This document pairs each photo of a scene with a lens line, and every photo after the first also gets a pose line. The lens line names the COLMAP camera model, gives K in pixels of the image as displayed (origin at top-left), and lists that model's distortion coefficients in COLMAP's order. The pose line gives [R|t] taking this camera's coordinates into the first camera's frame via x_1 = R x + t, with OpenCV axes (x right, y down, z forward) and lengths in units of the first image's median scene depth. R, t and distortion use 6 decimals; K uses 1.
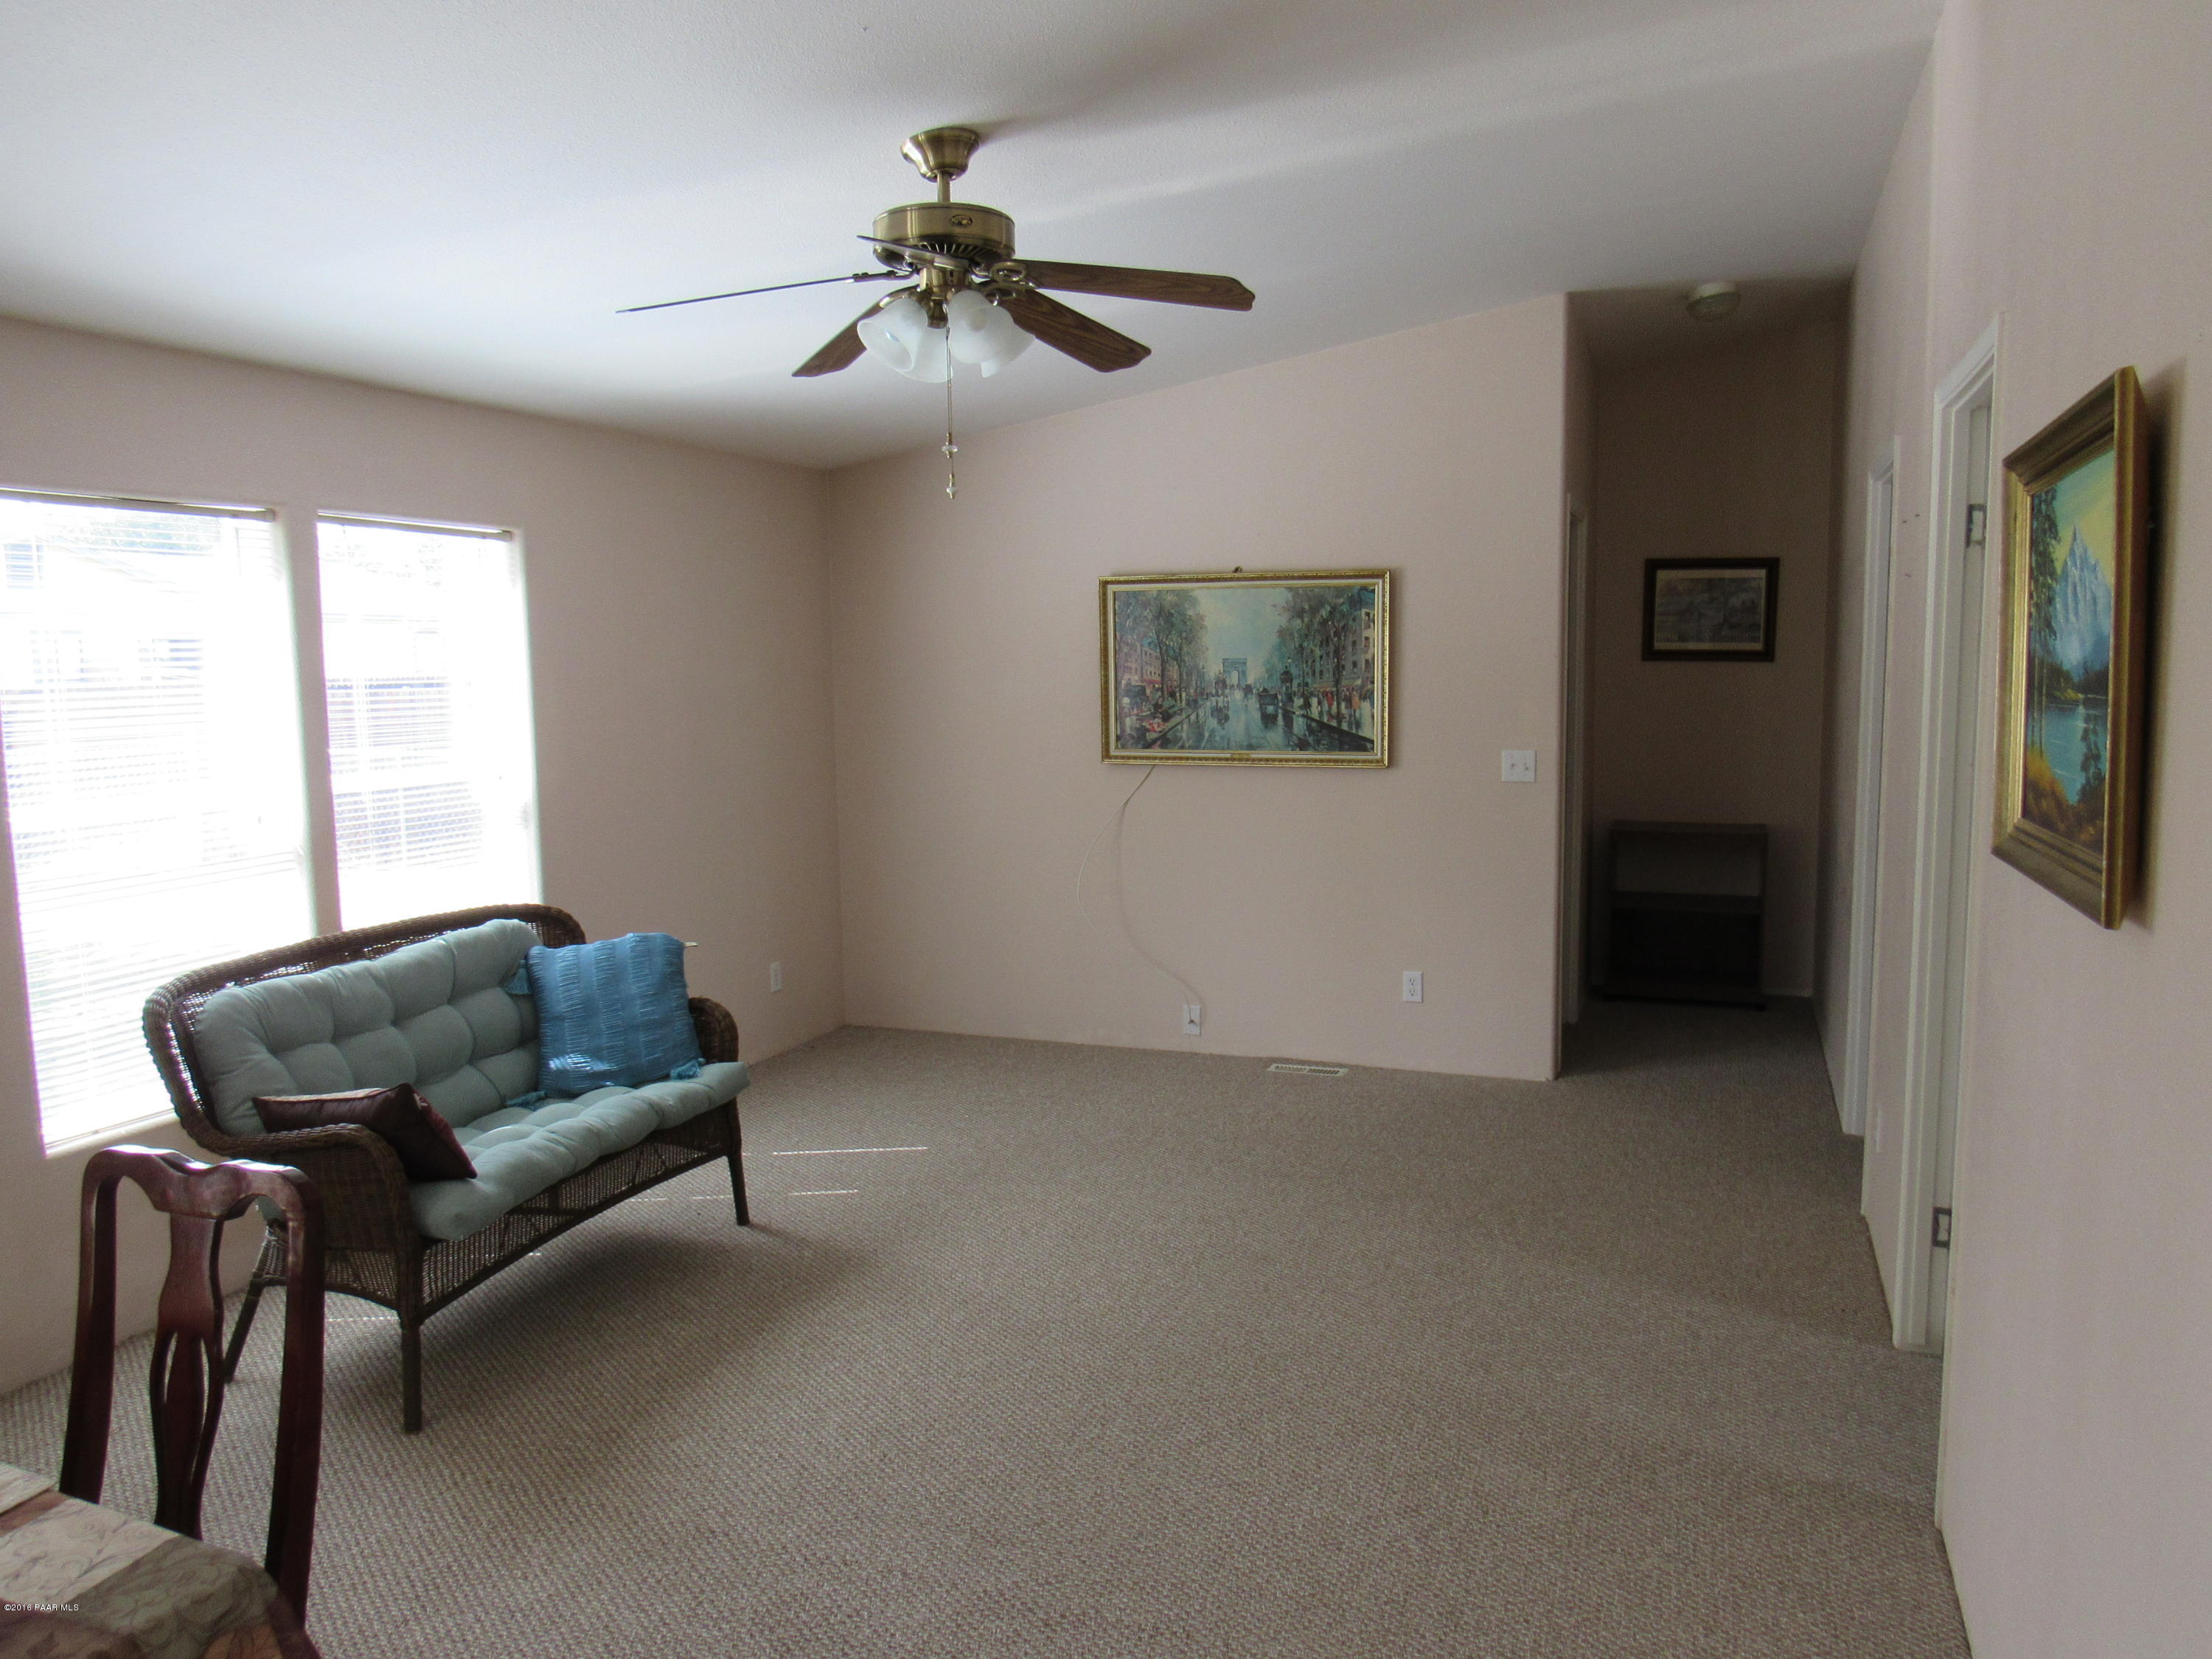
lens RADIAL K [[1557.1, 0, 1106.0], [0, 1557.1, 829.5], [0, 0, 1]] dist [-0.029109, 0.002962]
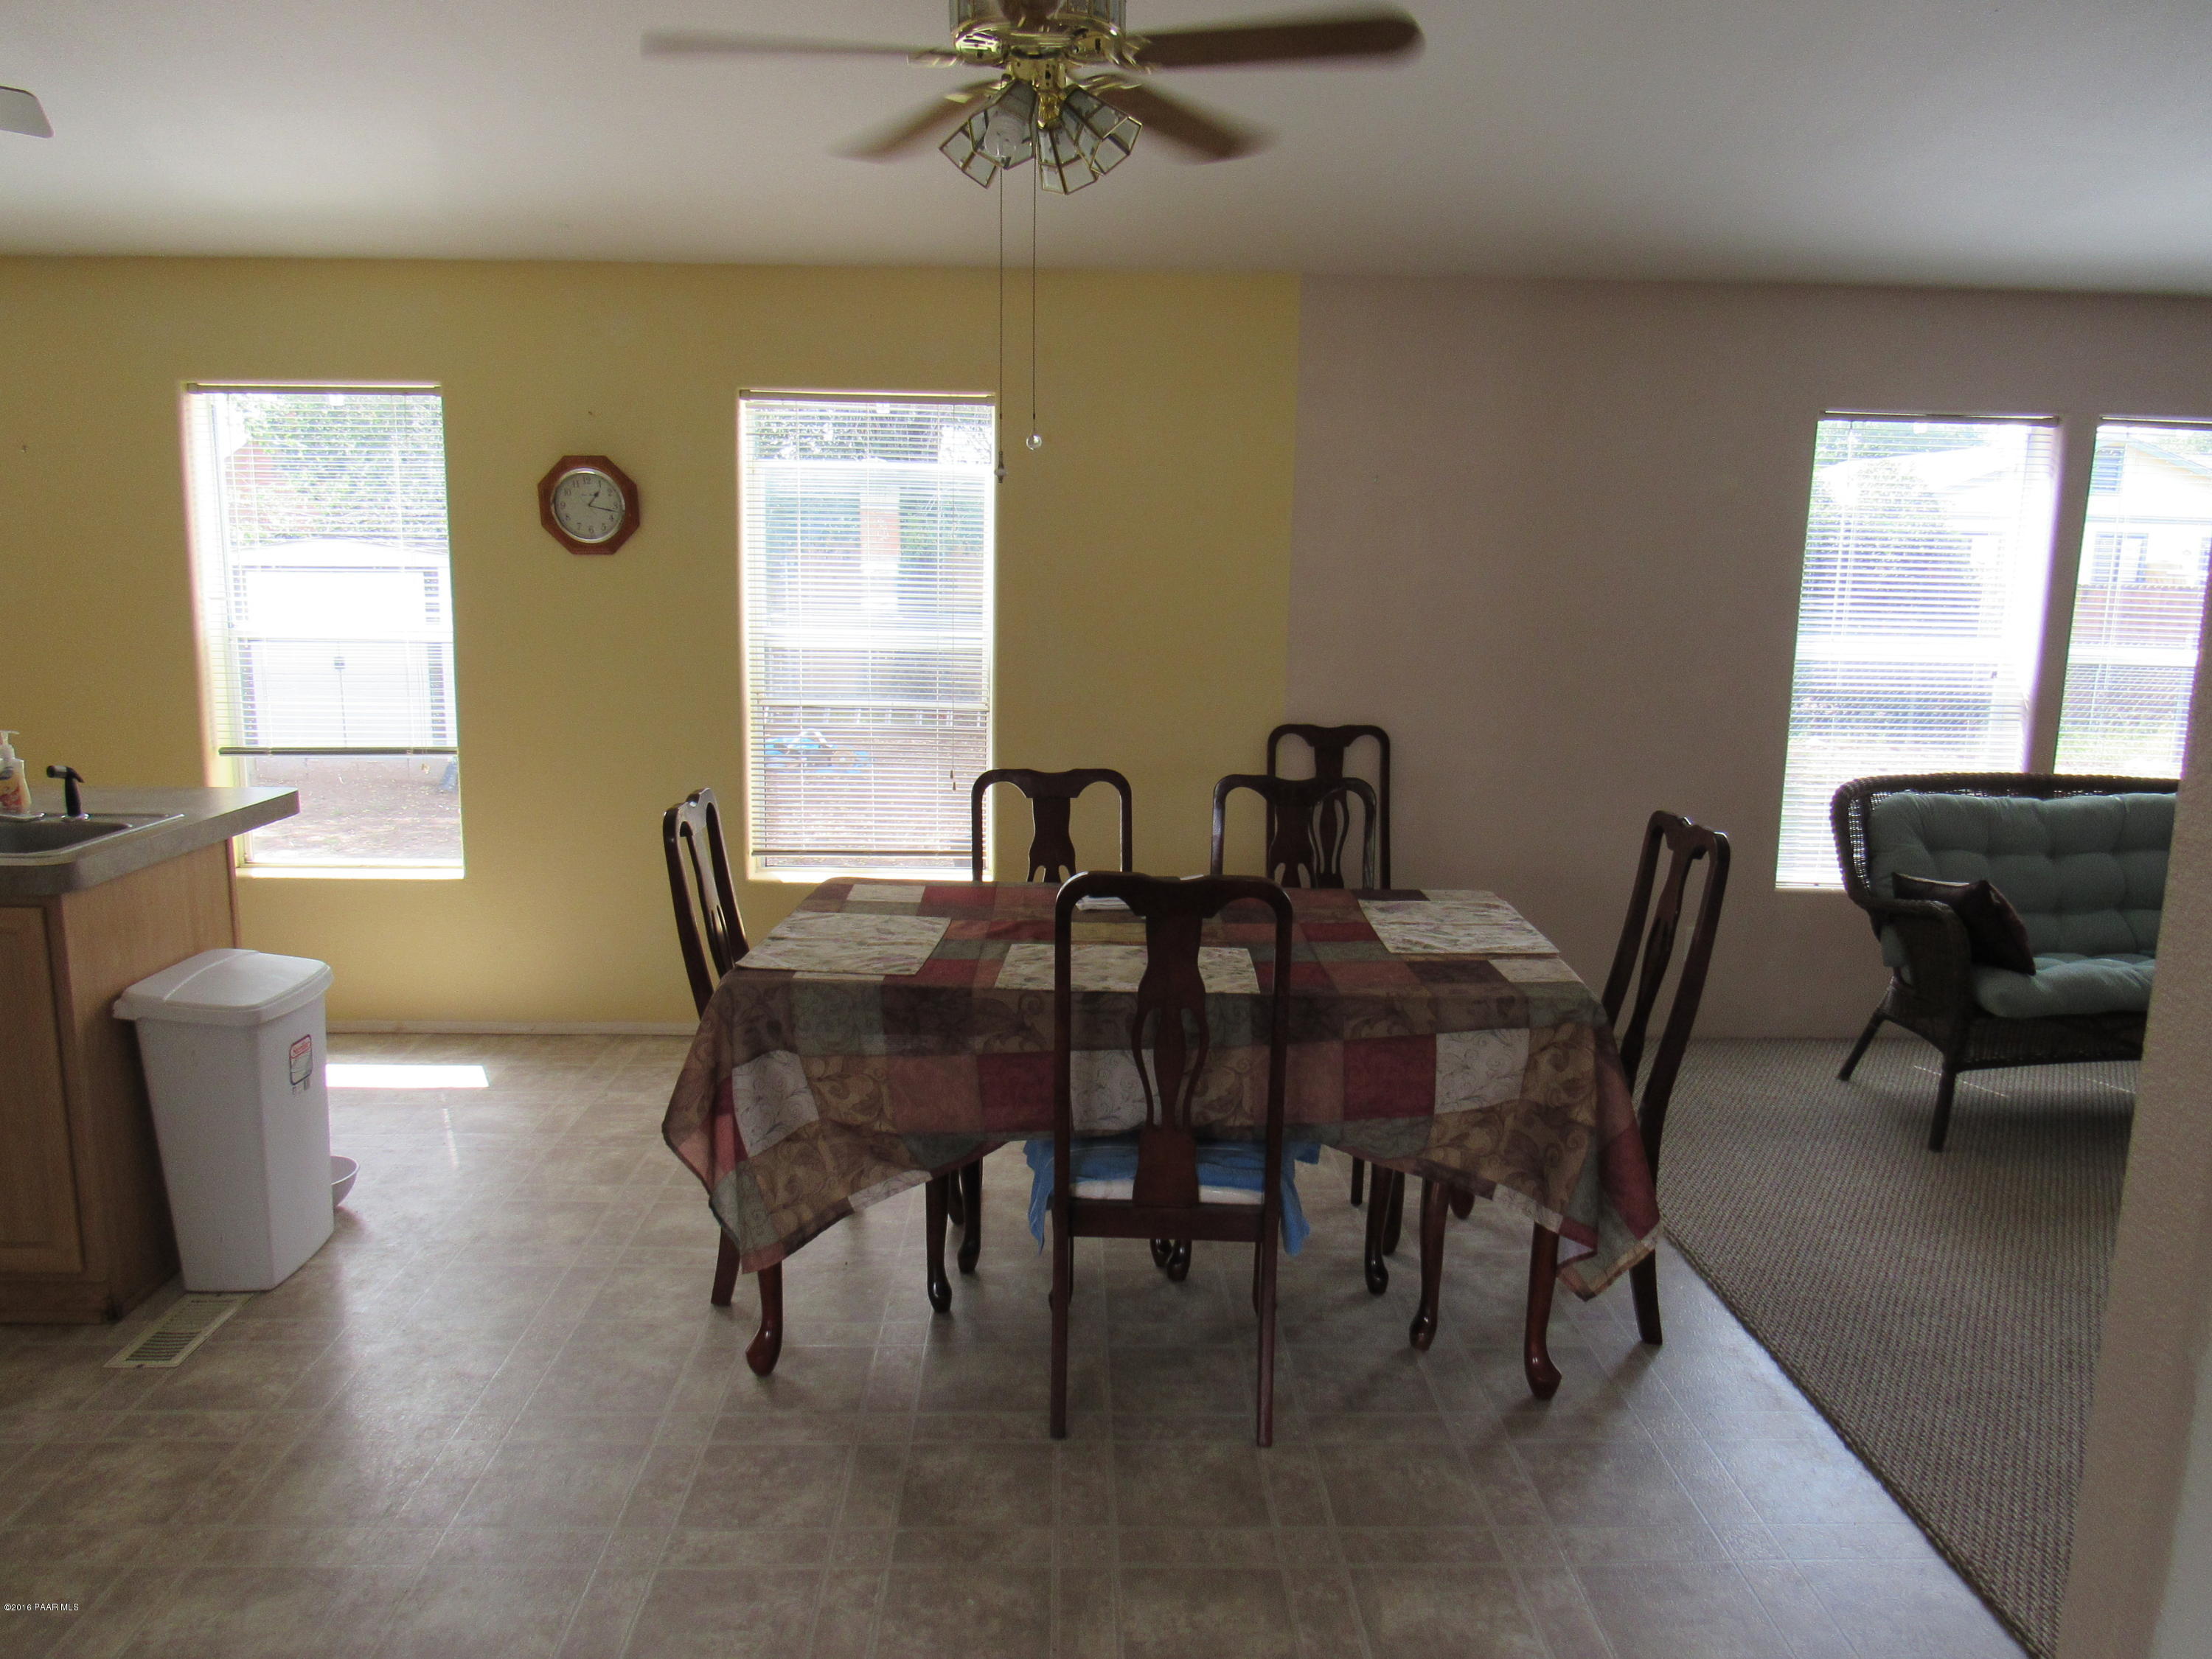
lens RADIAL K [[1557.1, 0, 1106.0], [0, 1557.1, 829.5], [0, 0, 1]] dist [-0.029109, 0.002962]
pose [[0.368445, 0.179822, -0.912092, 0.394797], [-0.123718, 0.981872, 0.143603, 0.030737], [0.921380, 0.059933, 0.384013, -0.129973]]
